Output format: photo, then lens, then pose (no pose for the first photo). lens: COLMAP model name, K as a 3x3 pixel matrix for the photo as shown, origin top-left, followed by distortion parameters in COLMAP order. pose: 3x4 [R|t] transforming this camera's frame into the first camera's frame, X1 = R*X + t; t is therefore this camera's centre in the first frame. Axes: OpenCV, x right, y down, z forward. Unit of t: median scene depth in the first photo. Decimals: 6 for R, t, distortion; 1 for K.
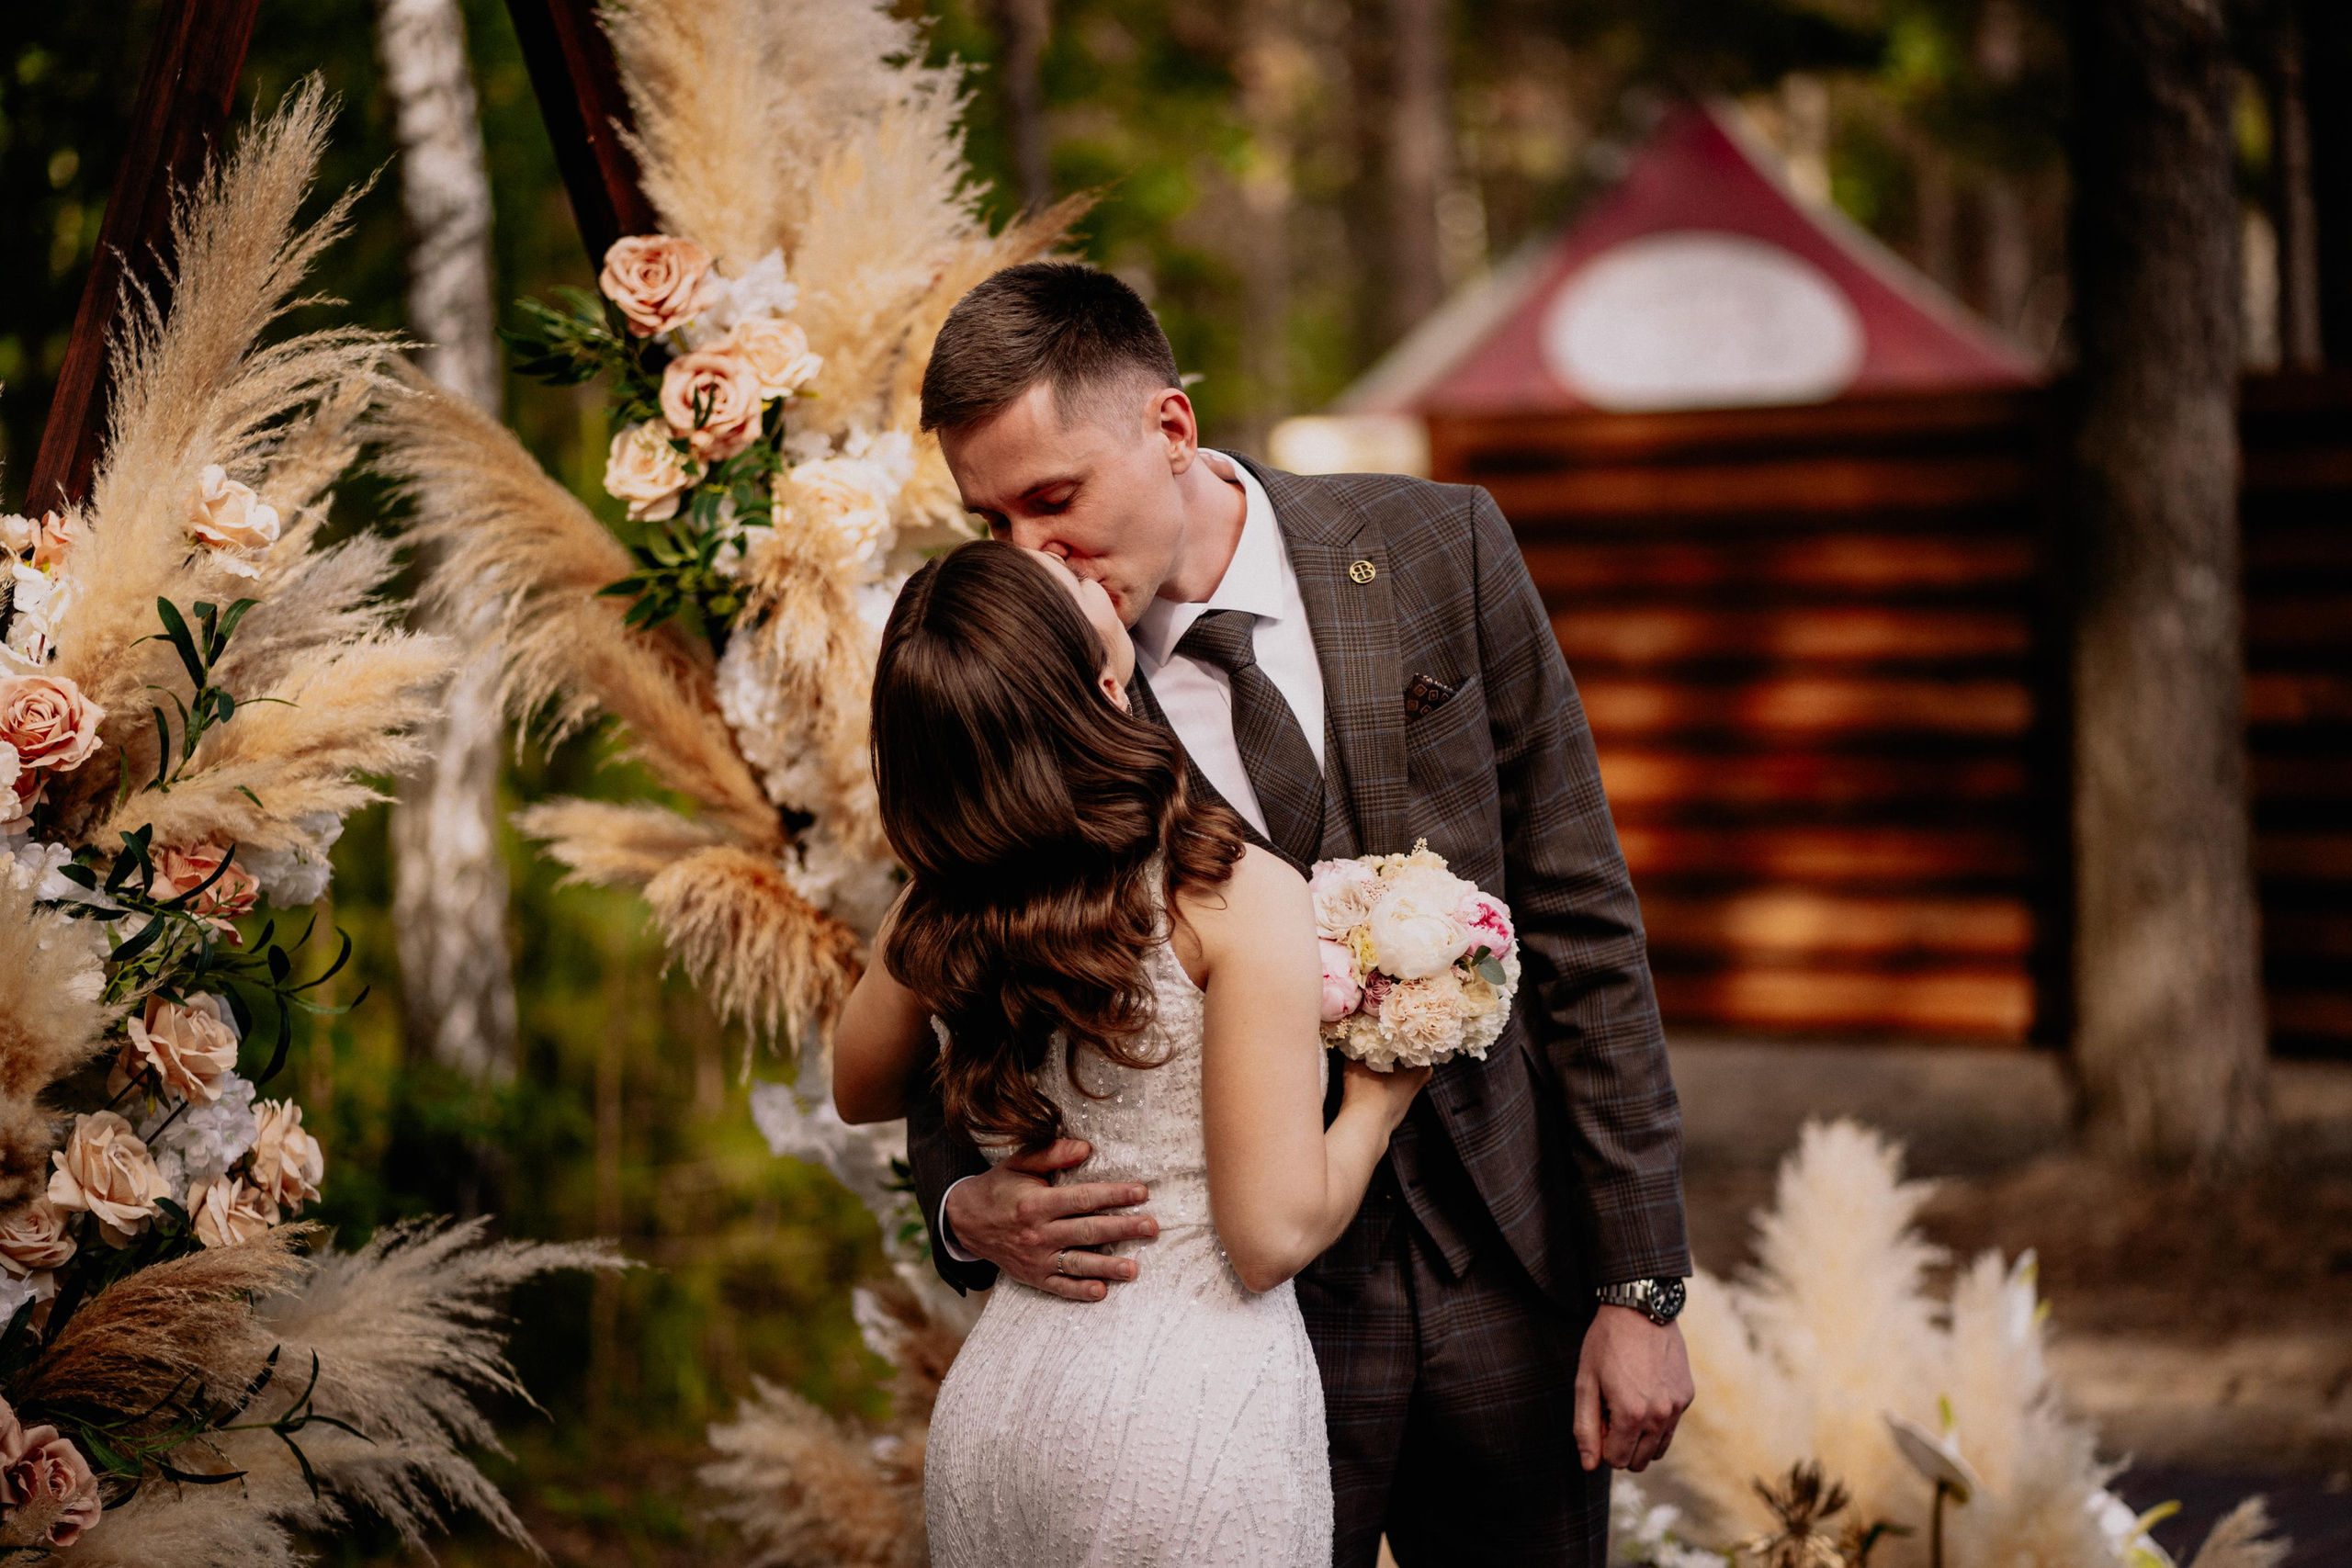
lens RADIAL K [[5598.8, 0, 1176.0], [0, 5598.8, 784.0], [0, 0, 1]] dist [0.063886, -1.042116]
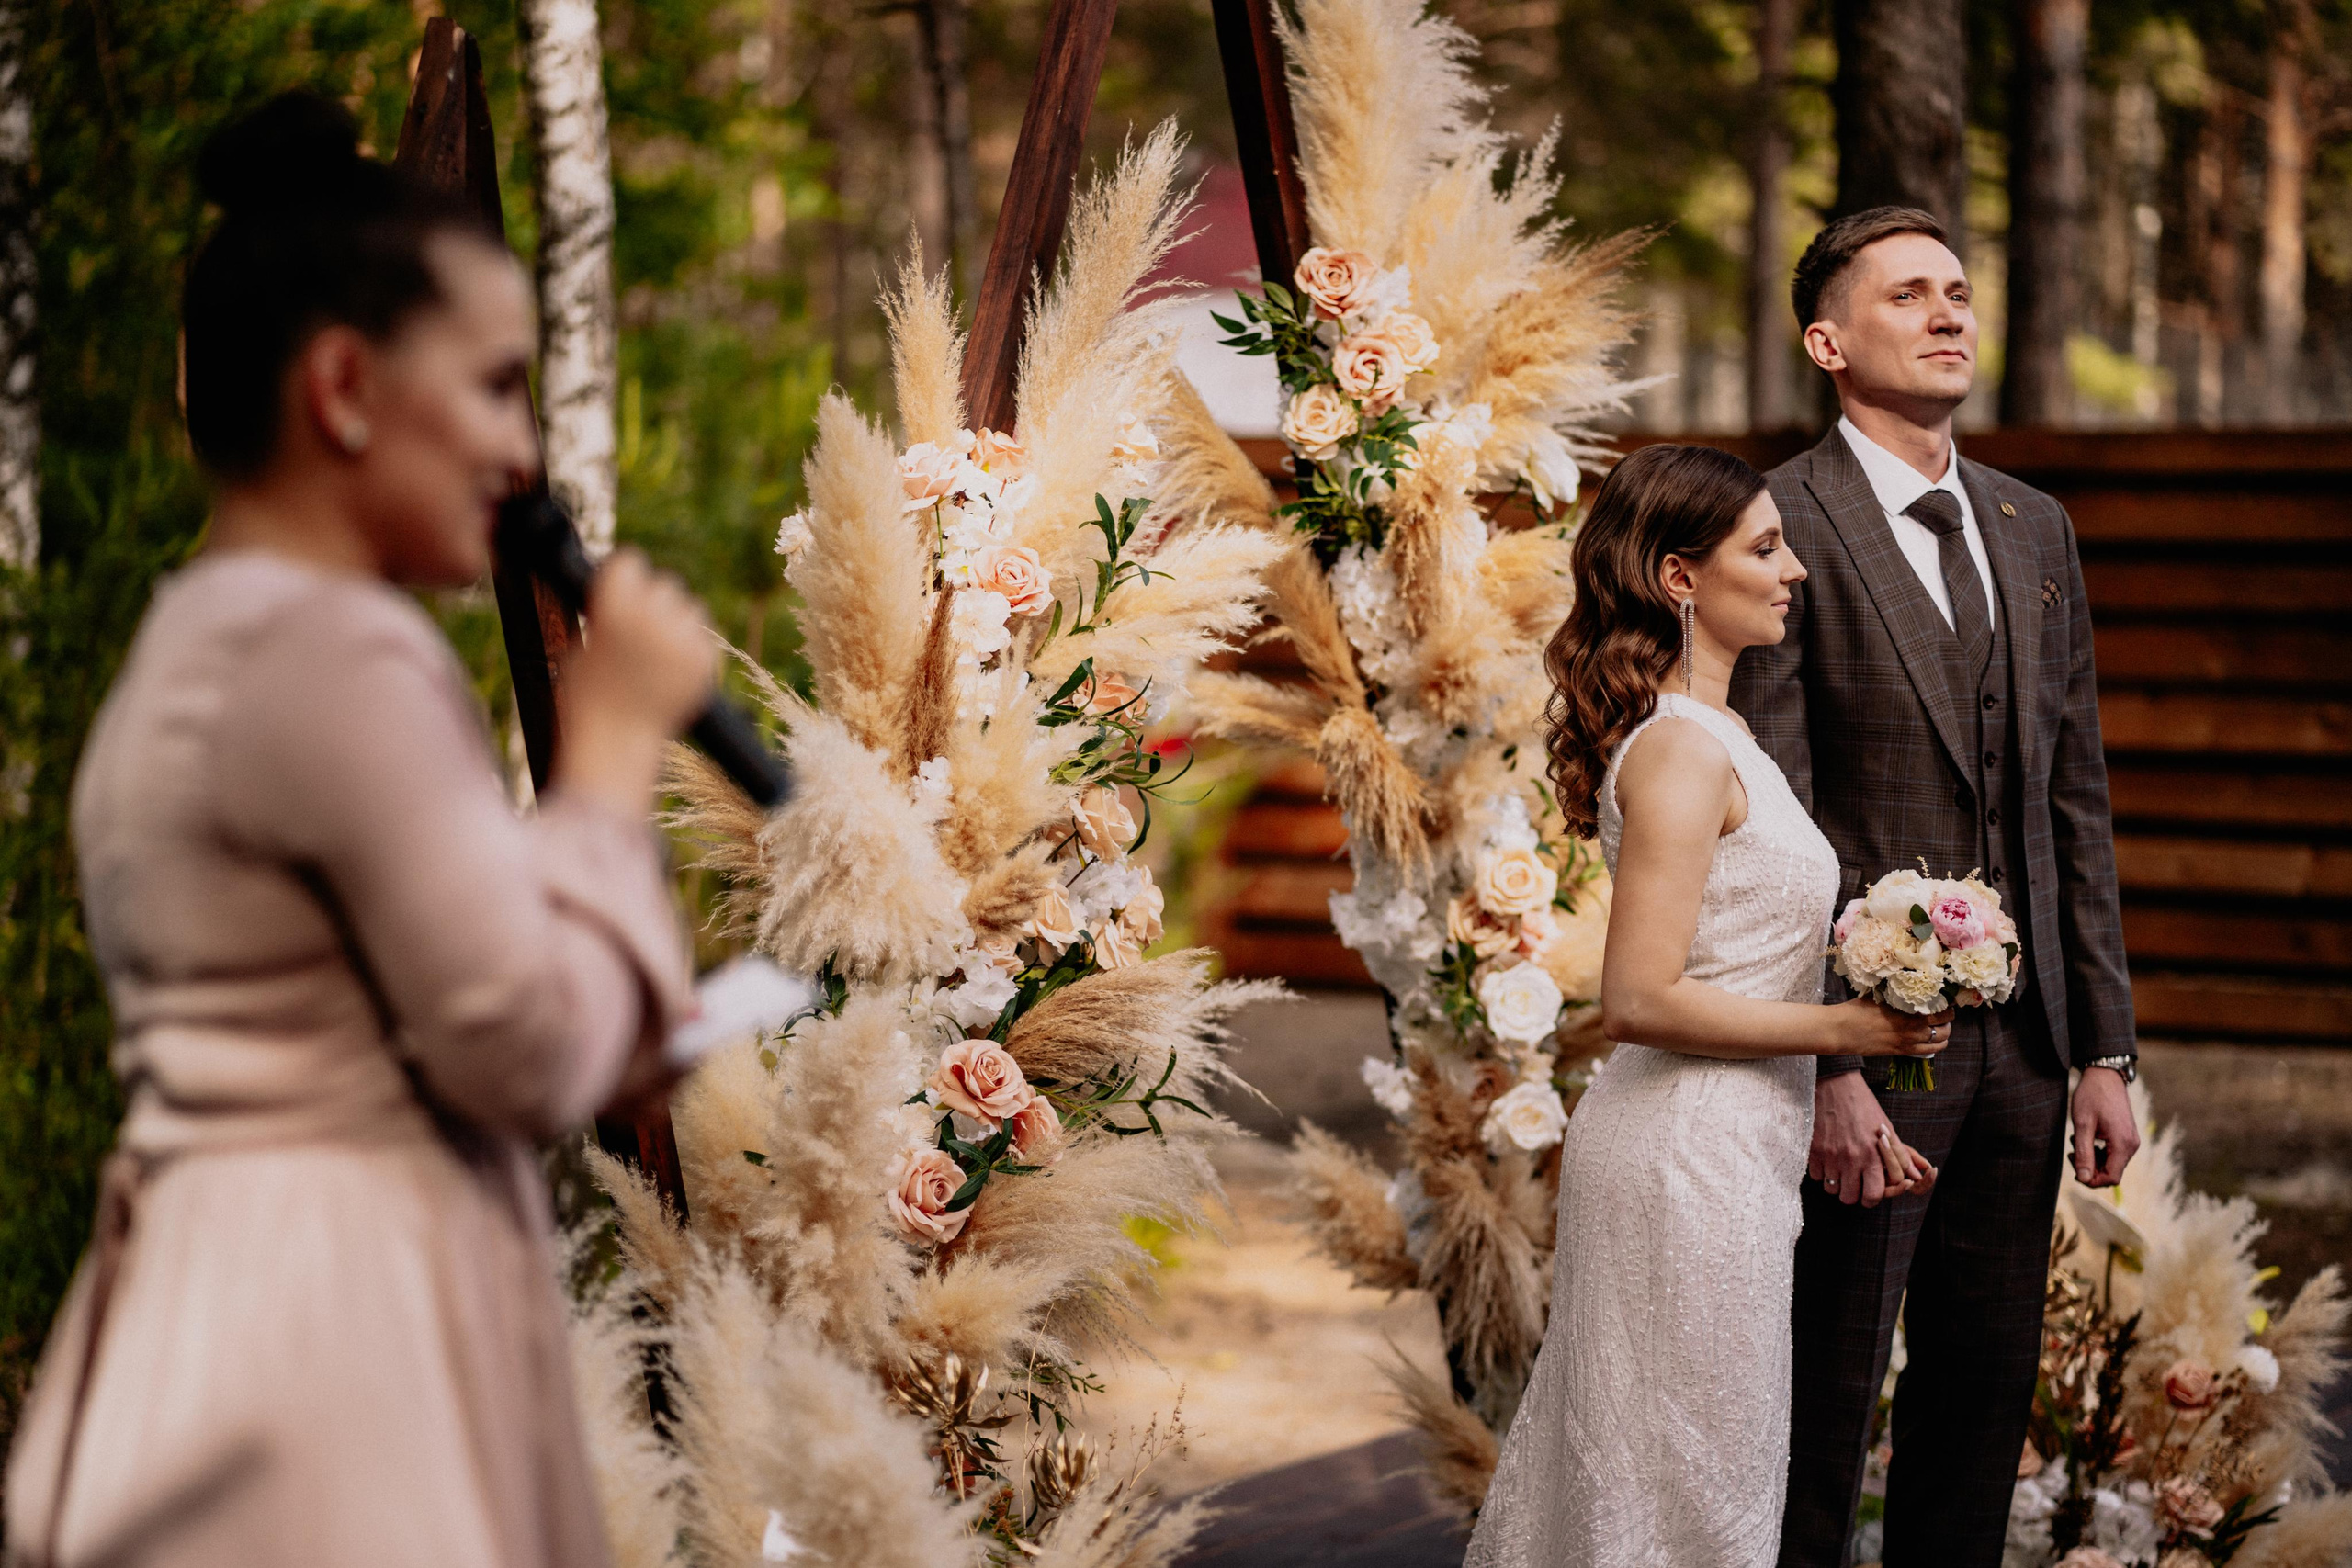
lens RADIAL K [[5651.6, 0, 1173.8], [0, 5651.6, 939.6], [0, 0, 1]] dist [-0.028574, 0.451874]
pose [[0.991346, 0.034561, 0.126647, -0.294542], [-0.036895, 0.999189, 0.016135, 0.046667], [-0.125987, -0.020668, 0.991817, -0.333756]]
